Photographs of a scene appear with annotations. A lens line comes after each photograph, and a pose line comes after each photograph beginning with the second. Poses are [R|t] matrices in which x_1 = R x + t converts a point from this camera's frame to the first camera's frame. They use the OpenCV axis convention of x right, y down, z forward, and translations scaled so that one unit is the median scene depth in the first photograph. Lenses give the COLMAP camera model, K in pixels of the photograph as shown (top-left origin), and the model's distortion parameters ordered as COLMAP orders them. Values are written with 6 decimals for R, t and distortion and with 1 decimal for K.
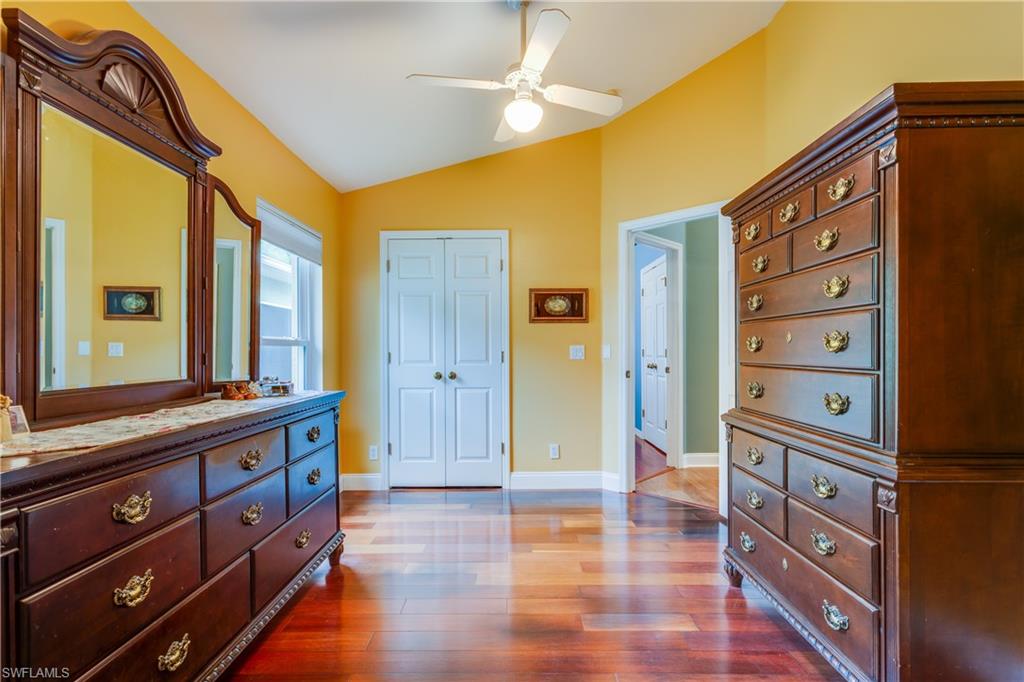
lens RADIAL K [[488.5, 0, 513.5], [0, 488.5, 348.6], [0, 0, 1]] dist [-0.001733, 0.002401]
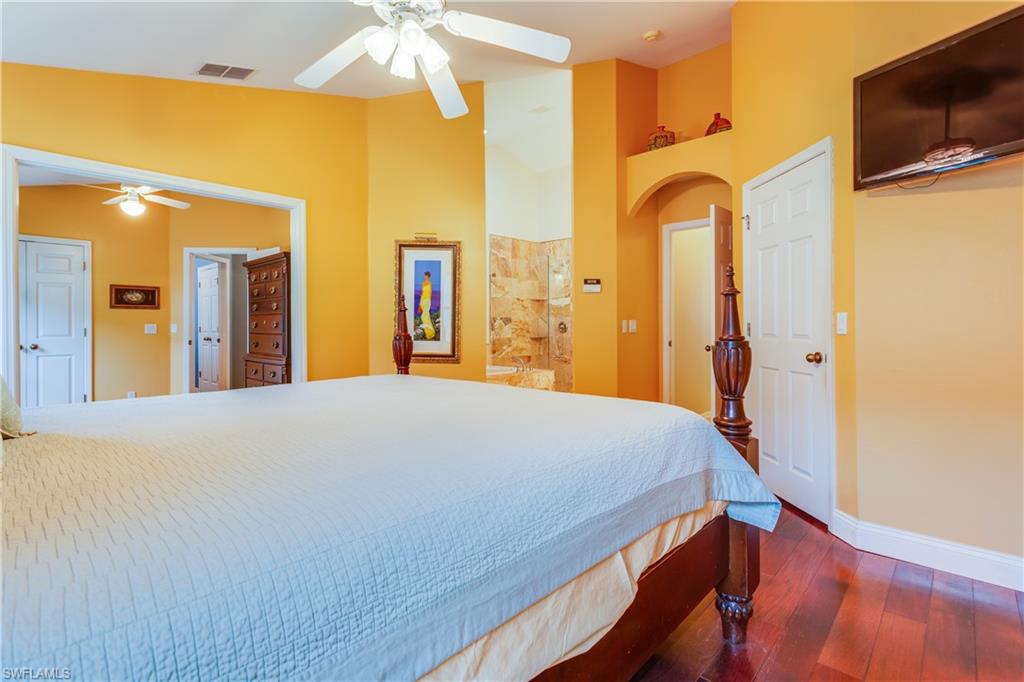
lens RADIAL K [[488.5, 0, 505.7], [0, 488.5, 326.5], [0, 0, 1]] dist [-0.001733, 0.002401]
pose [[0.679947, 0.002195, 0.733258, -0.226247], [-0.001472, 0.999998, -0.001630, 0.000838], [-0.733259, 0.000029, 0.679949, -0.811385]]
